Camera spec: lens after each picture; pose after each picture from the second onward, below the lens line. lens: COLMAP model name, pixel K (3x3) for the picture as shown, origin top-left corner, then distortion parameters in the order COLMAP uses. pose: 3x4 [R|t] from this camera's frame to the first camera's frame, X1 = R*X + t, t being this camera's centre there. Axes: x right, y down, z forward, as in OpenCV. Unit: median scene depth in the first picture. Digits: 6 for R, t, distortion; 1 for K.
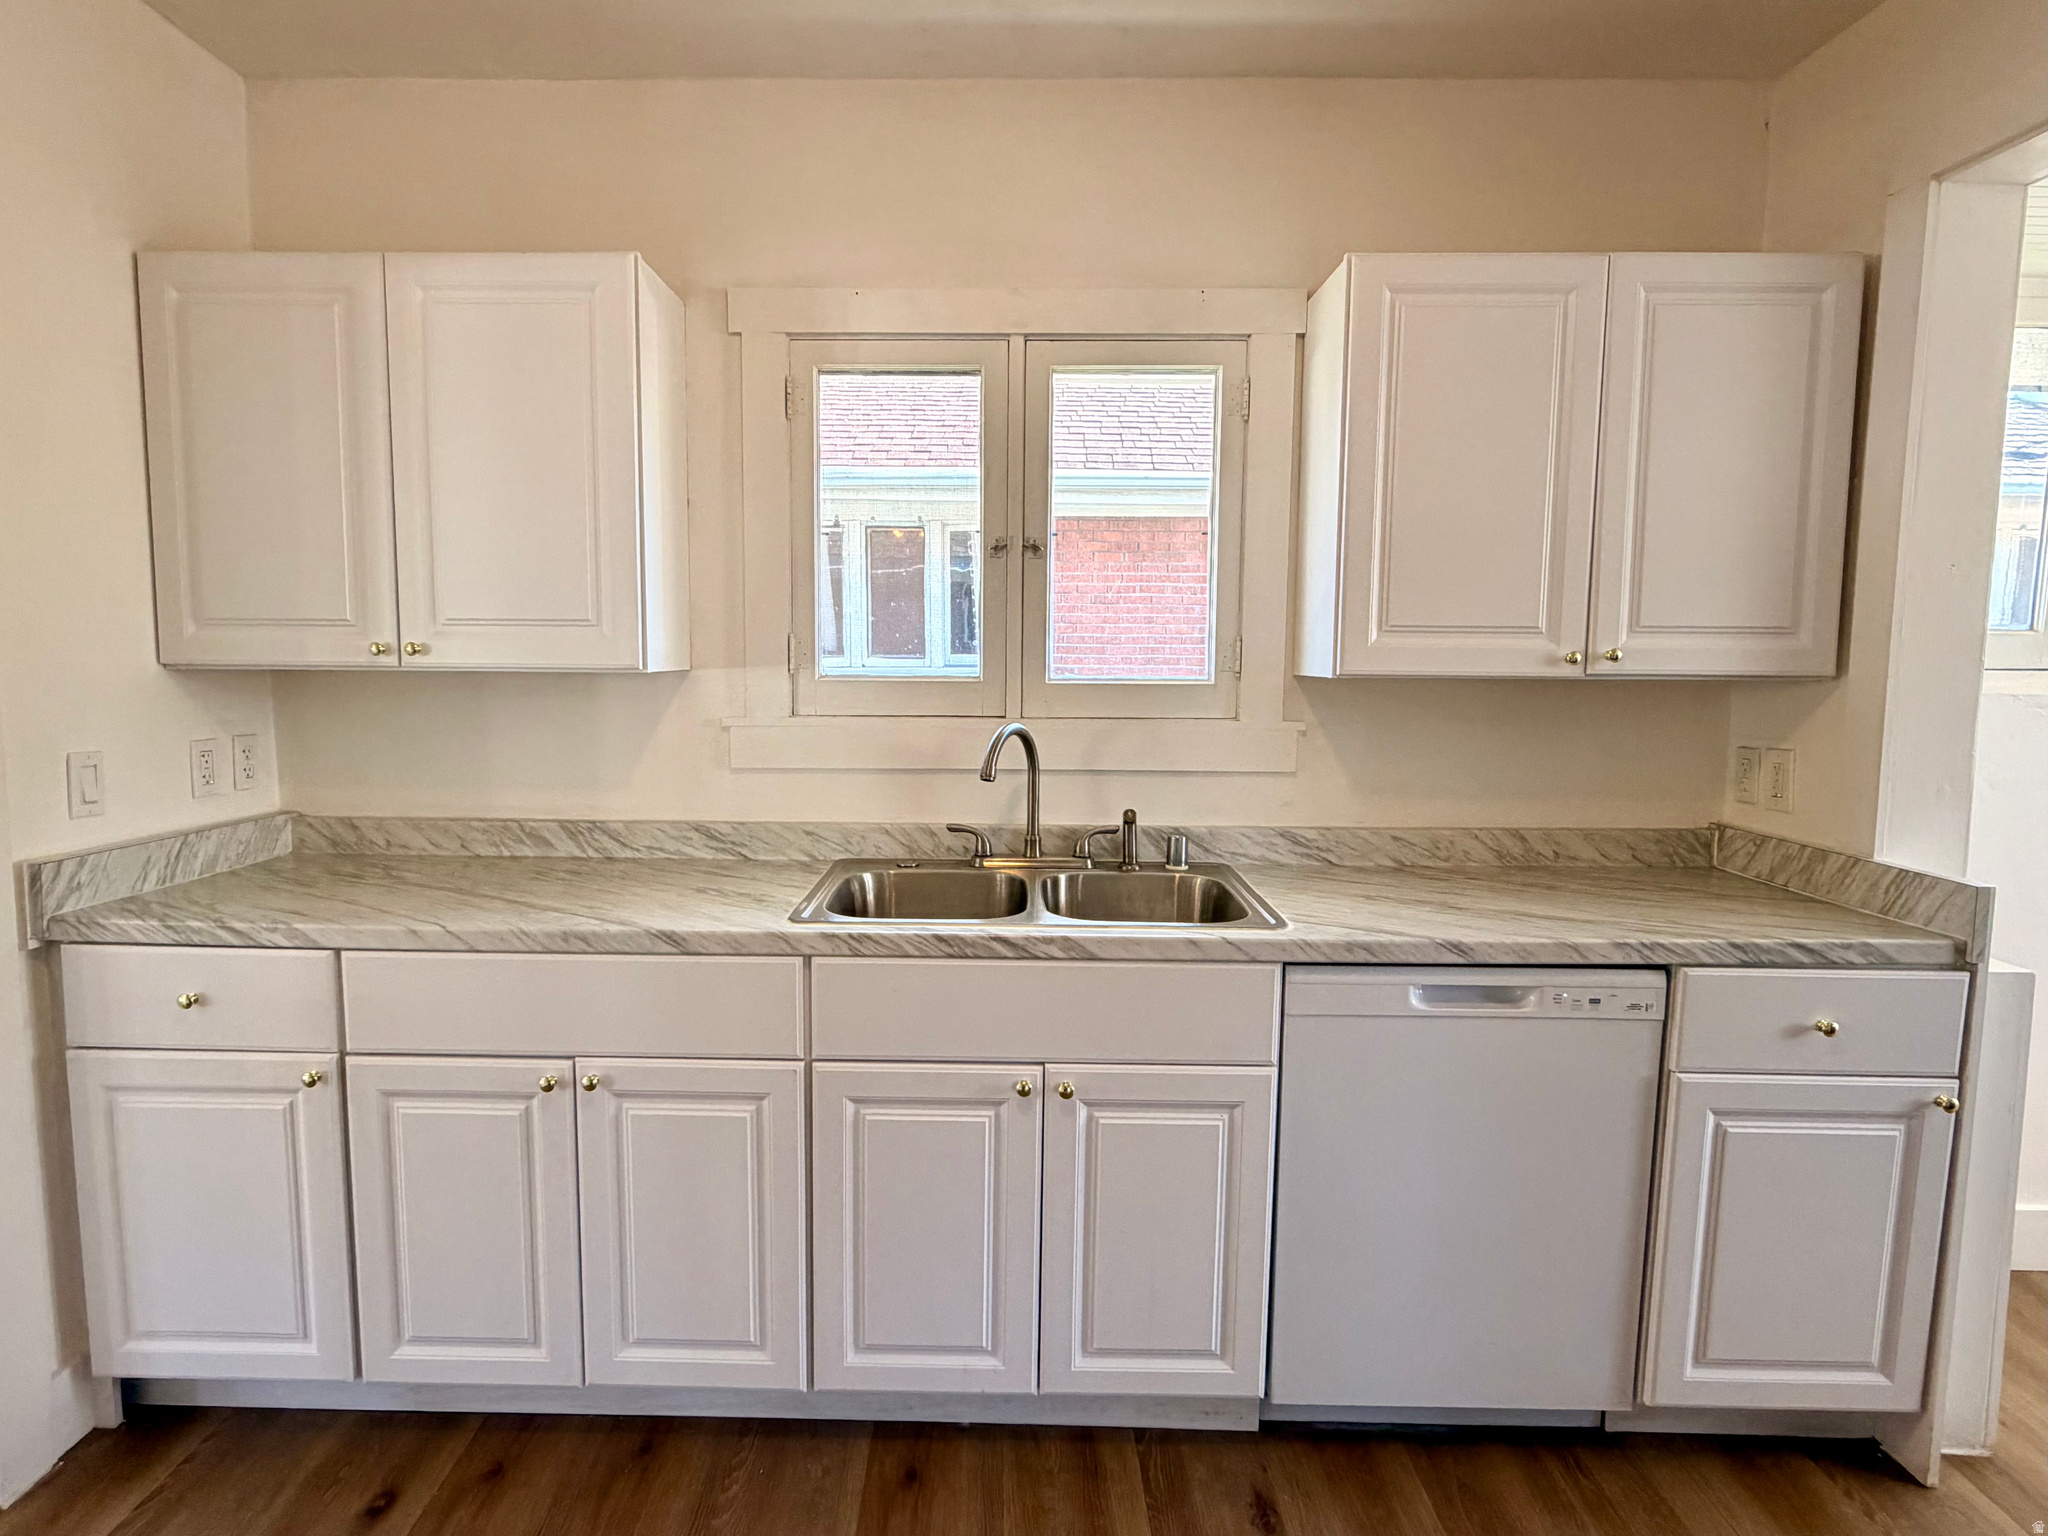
lens RADIAL K [[1102.3, 0, 1024.0], [0, 1102.3, 768.0], [0, 0, 1]] dist [0.000680, 0.001109]
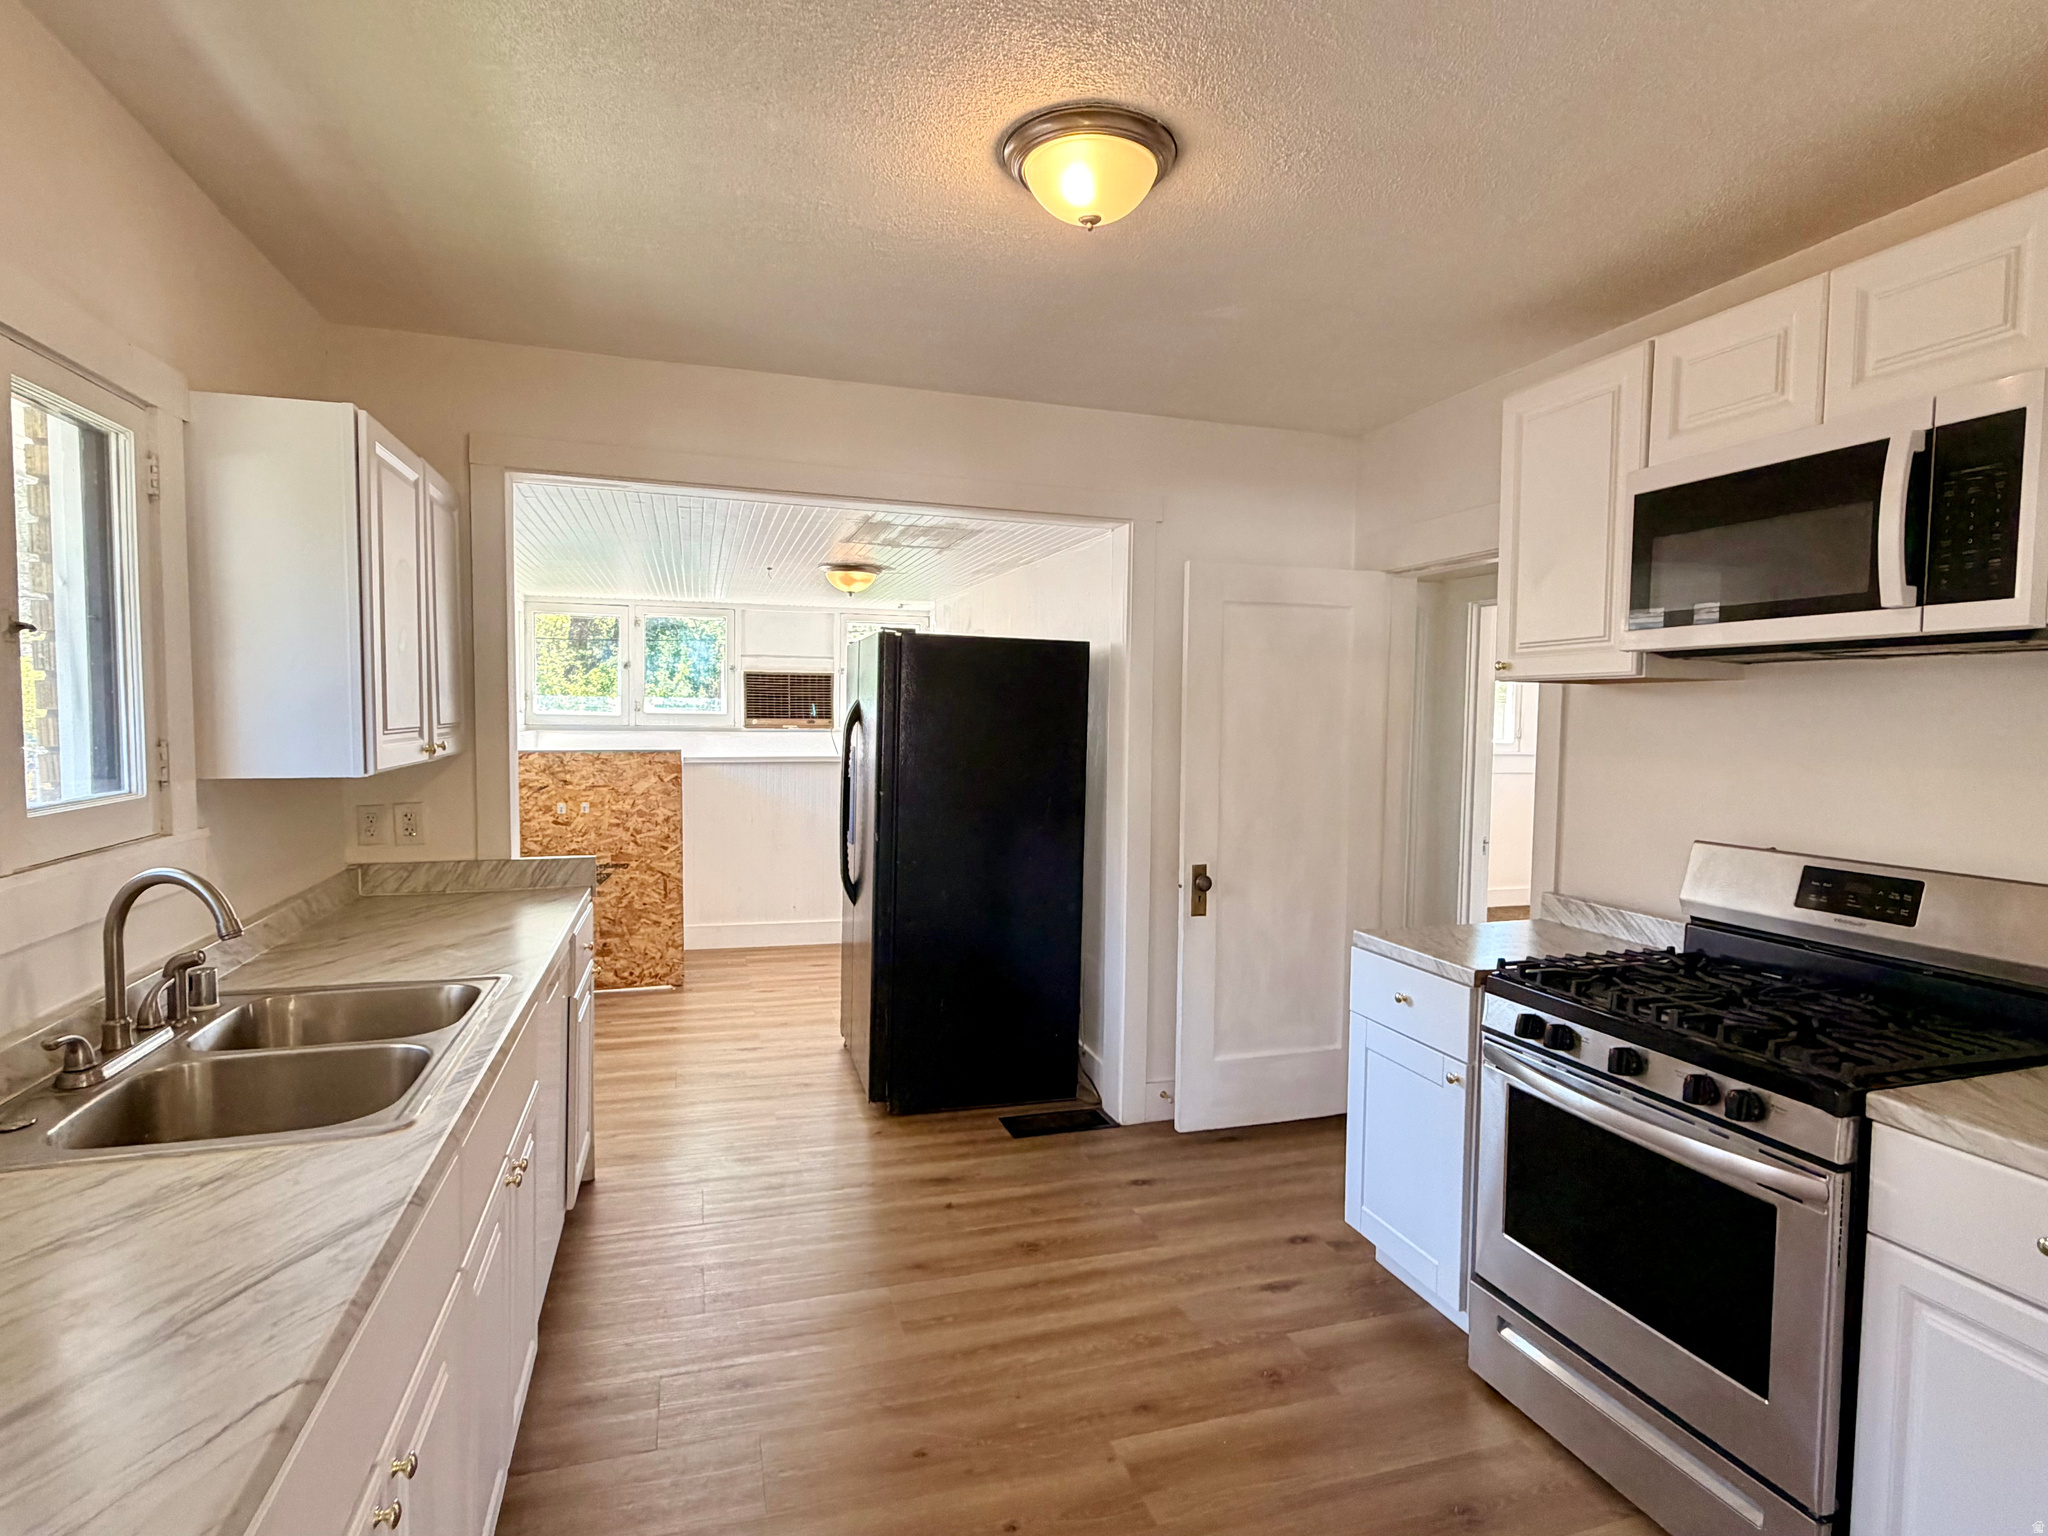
lens RADIAL K [[1046.4, 0, 1021.8], [0, 1046.4, 763.1], [0, 0, 1]] dist [0.001029, 0.000339]
pose [[-0.313509, -0.060593, 0.947650, -0.906520], [0.085213, 0.992141, 0.091628, -0.131554], [-0.945754, 0.109478, -0.305882, 0.675404]]
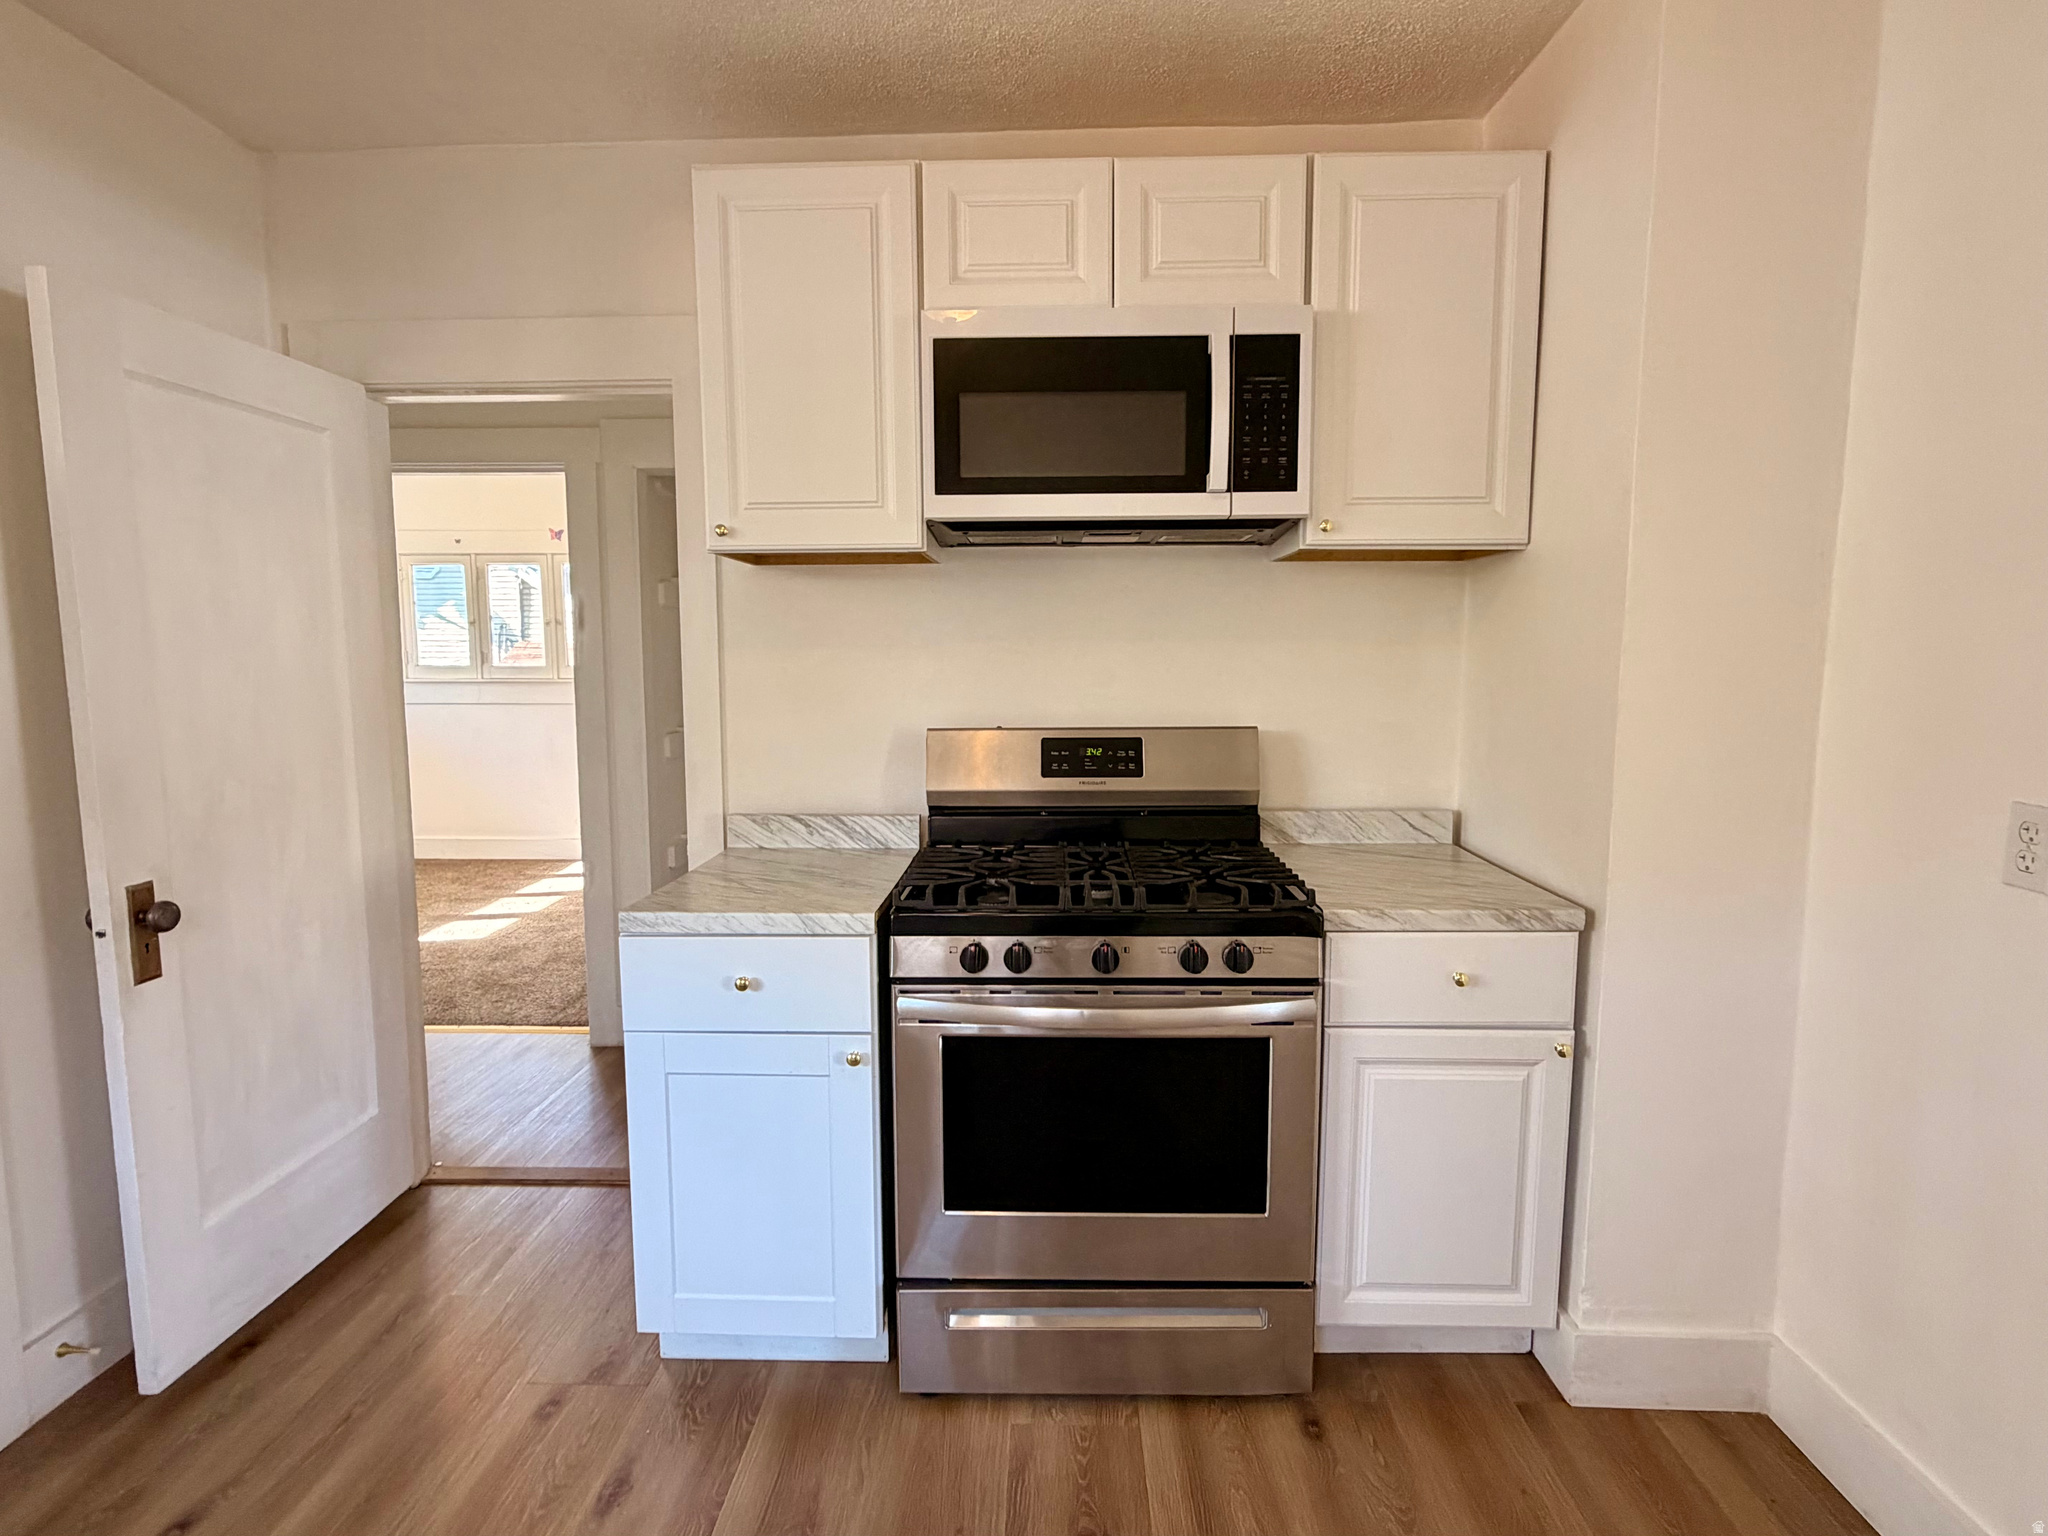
lens RADIAL K [[1046.4, 0, 1021.8], [0, 1046.4, 763.1], [0, 0, 1]] dist [0.001029, 0.000339]
pose [[-0.999815, -0.008628, 0.017170, -0.159945], [-0.004799, 0.977334, 0.211649, -0.077537], [-0.018607, 0.211528, -0.977195, 0.723959]]
